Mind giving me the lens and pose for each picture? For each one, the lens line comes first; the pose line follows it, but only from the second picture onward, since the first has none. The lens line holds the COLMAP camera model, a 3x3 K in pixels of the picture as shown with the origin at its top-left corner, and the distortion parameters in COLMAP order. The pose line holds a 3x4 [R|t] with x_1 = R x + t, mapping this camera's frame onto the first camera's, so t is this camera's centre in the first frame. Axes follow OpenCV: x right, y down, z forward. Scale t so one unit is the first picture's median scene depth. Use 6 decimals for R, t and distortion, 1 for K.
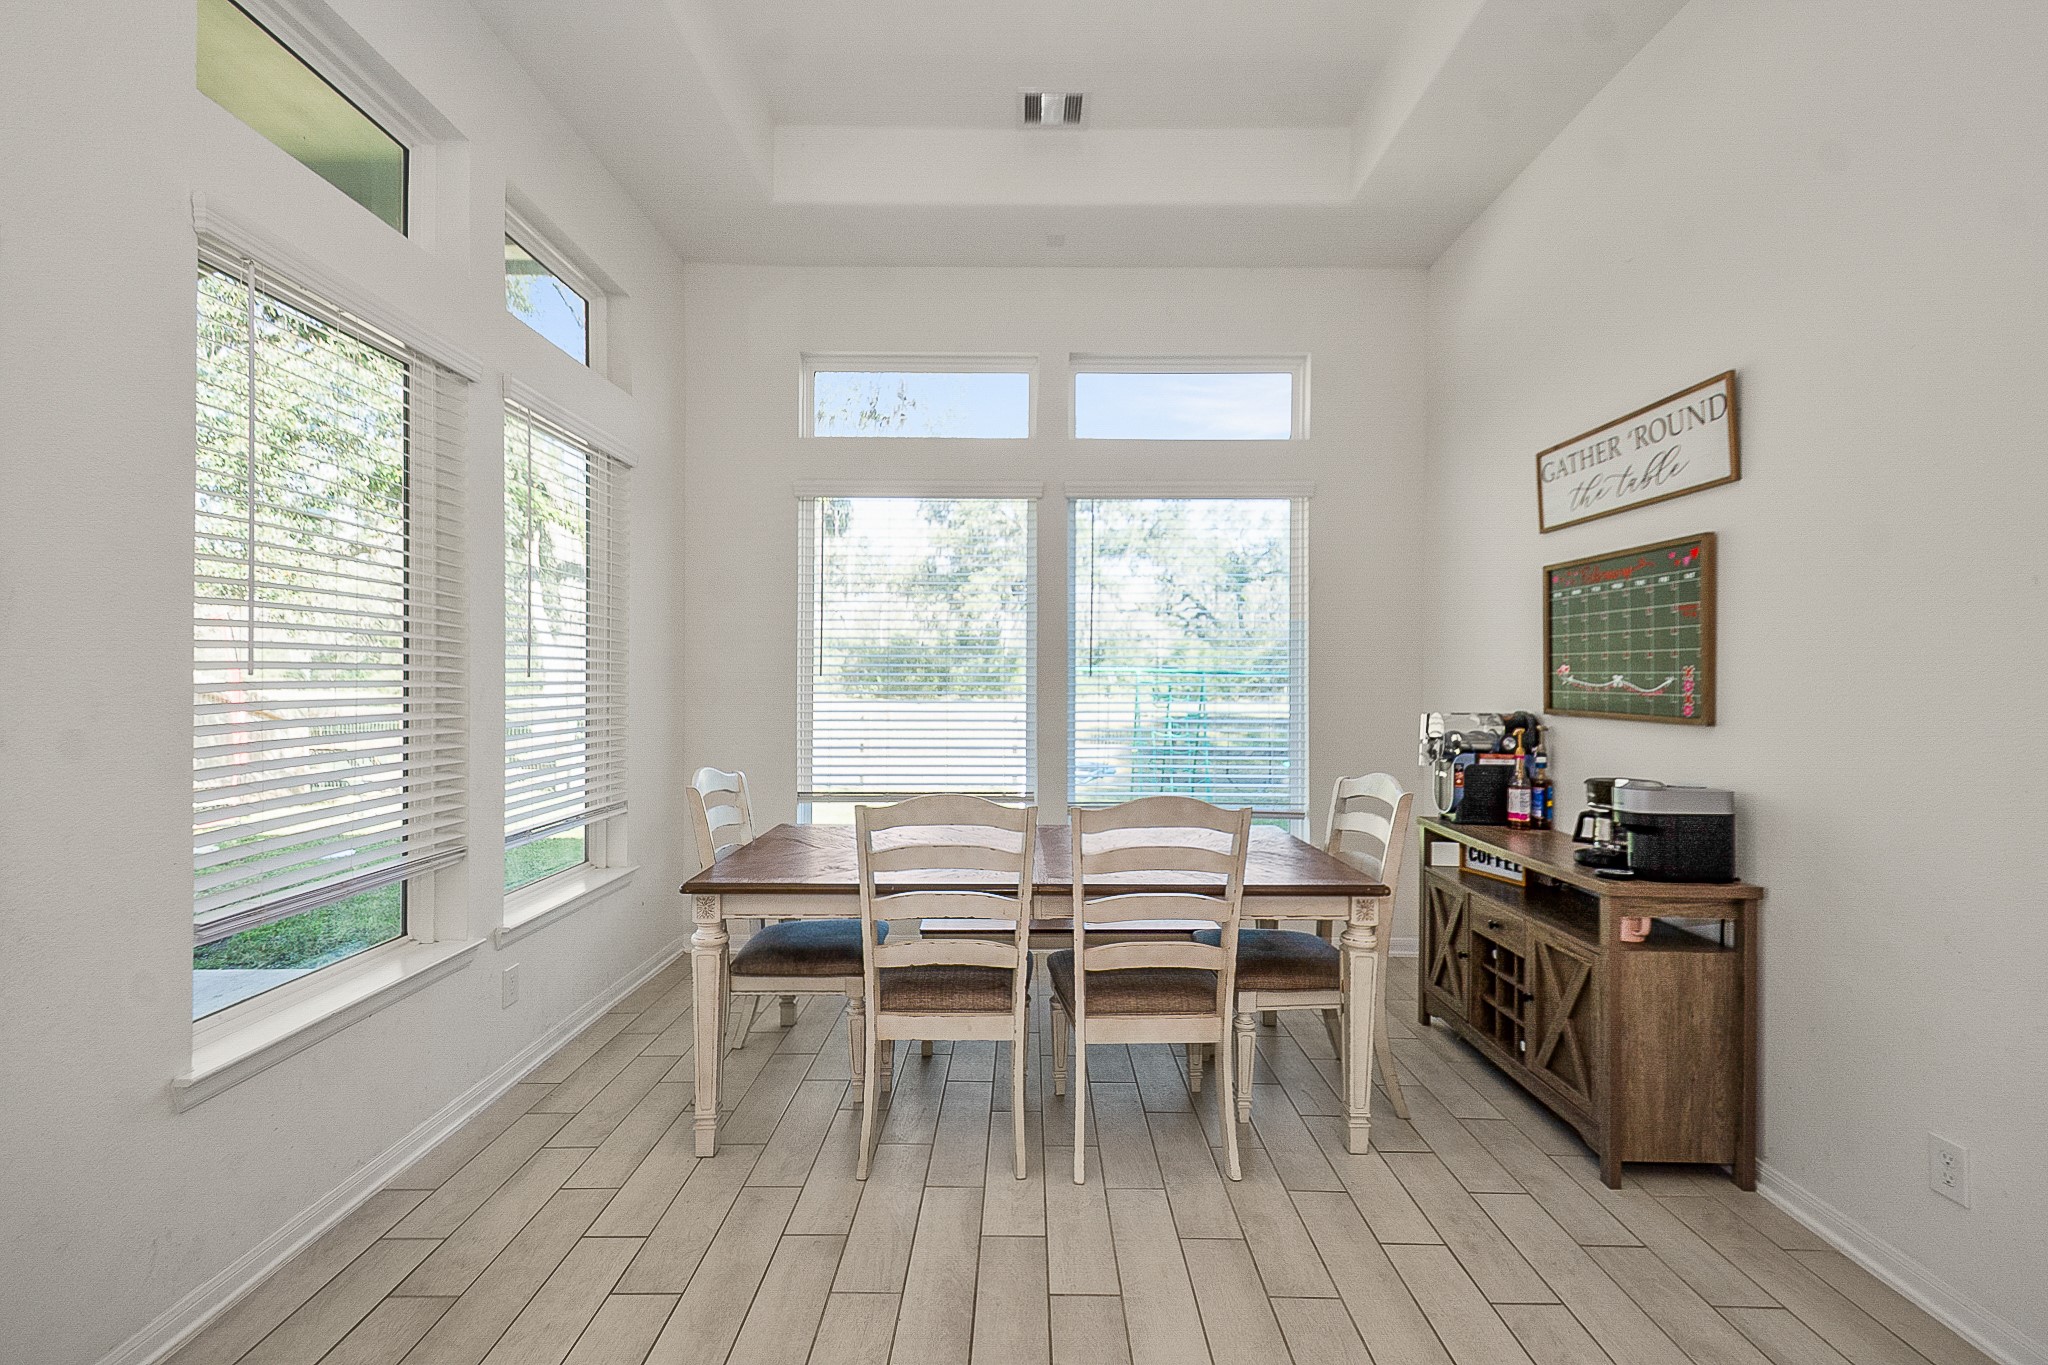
lens RADIAL K [[890.1, 0, 1024.0], [0, 890.1, 682.5], [0, 0, 1]] dist [-0.002302, -0.000067]
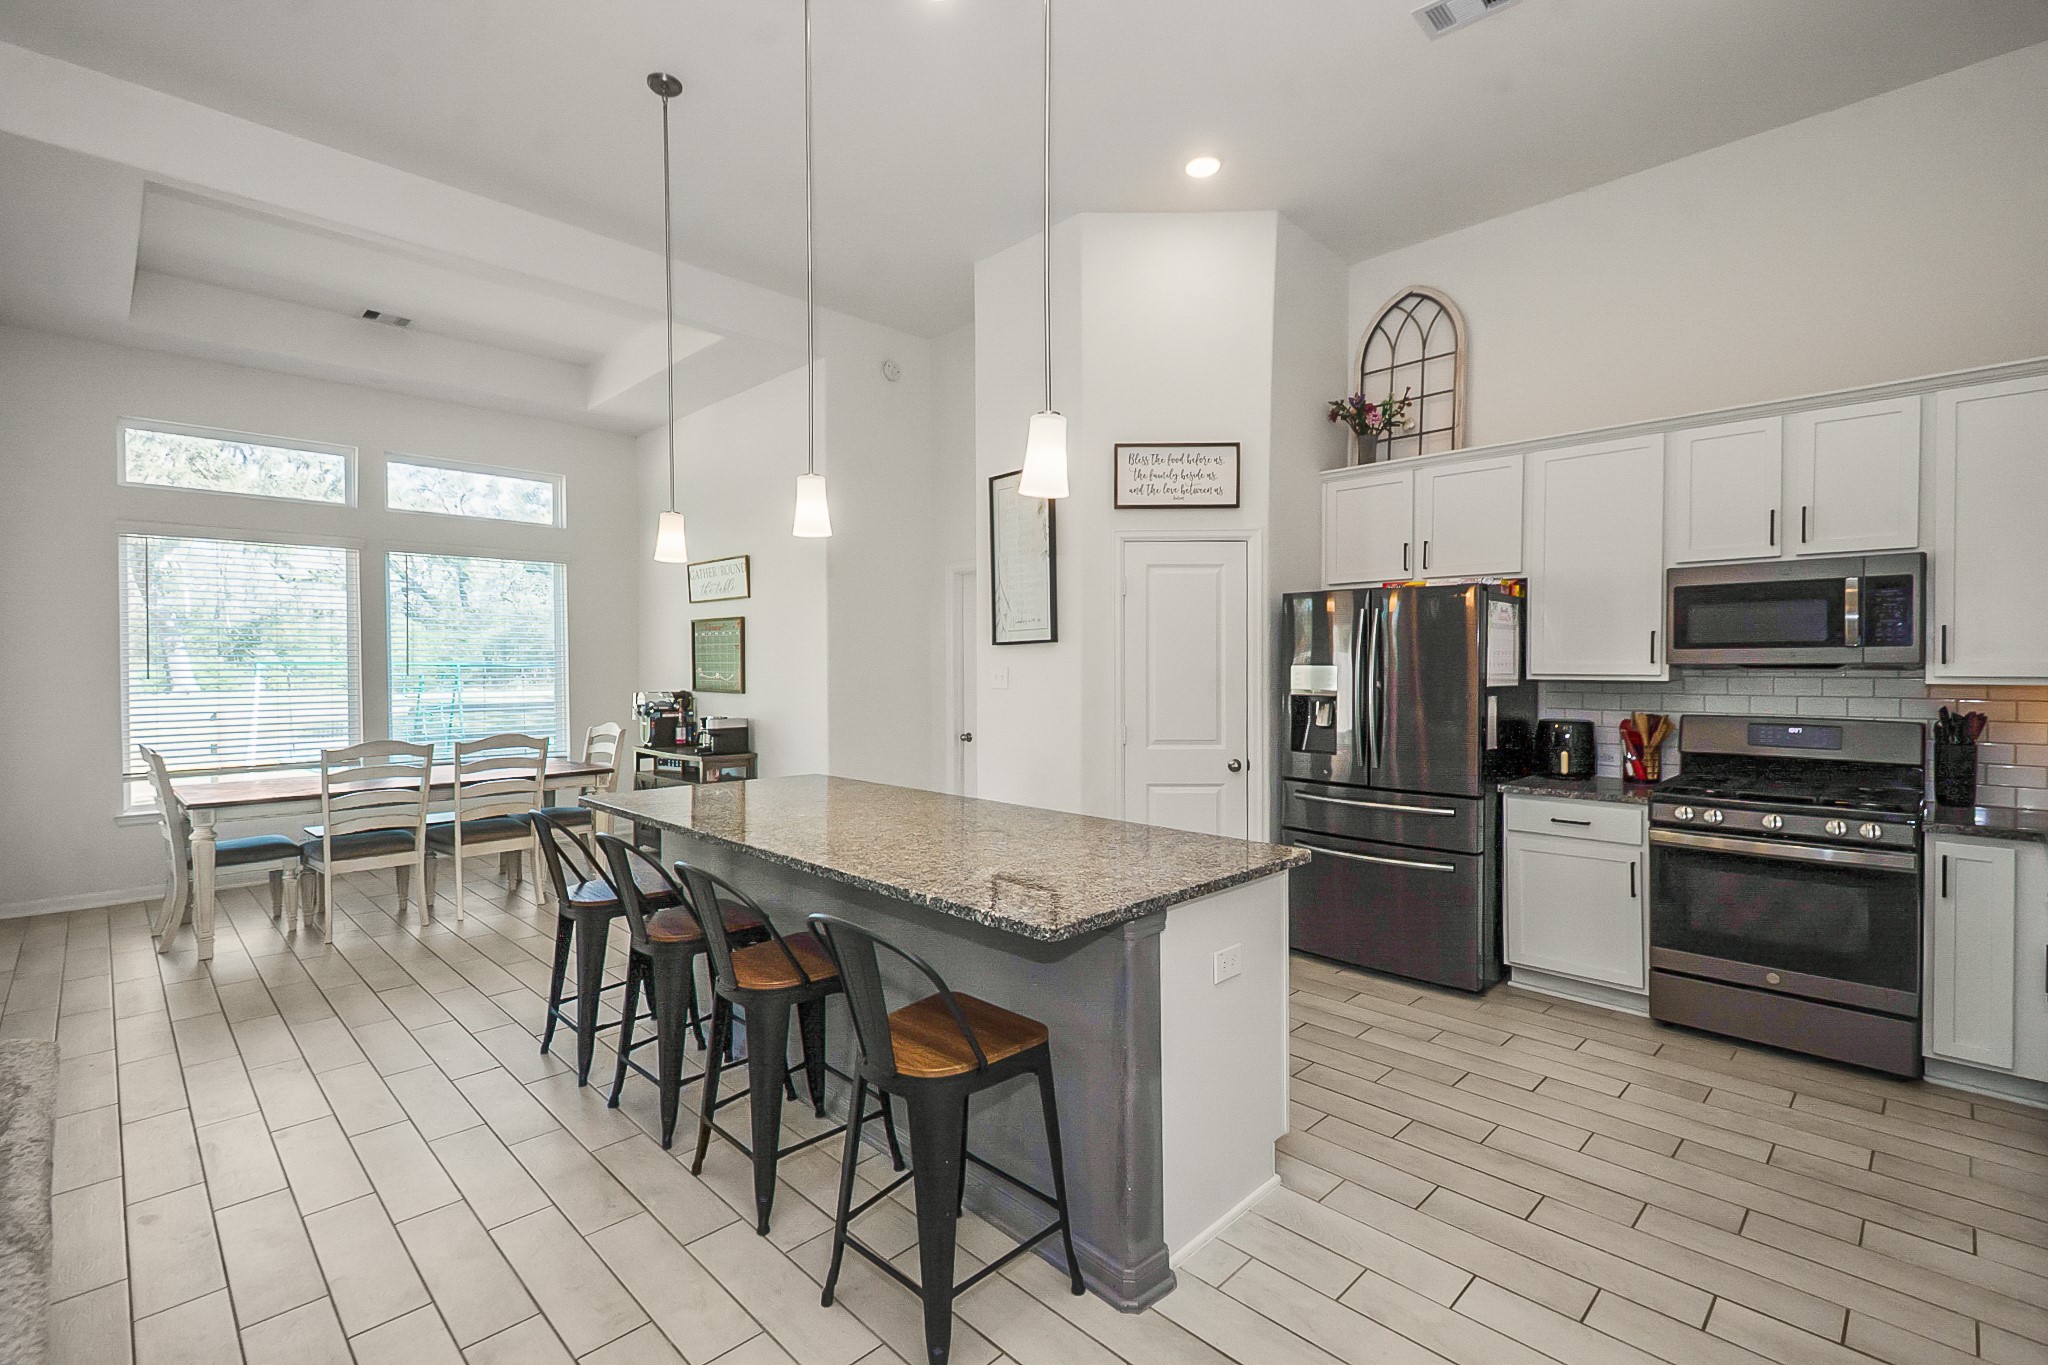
lens RADIAL K [[914.5, 0, 1024.0], [0, 914.5, 689.6], [0, 0, 1]] dist [0.020035, -0.000117]
pose [[0.705065, -0.028285, 0.708578, -0.378228], [0.010041, 0.999502, 0.029907, -0.023992], [-0.709071, -0.013972, 0.704998, -1.037911]]
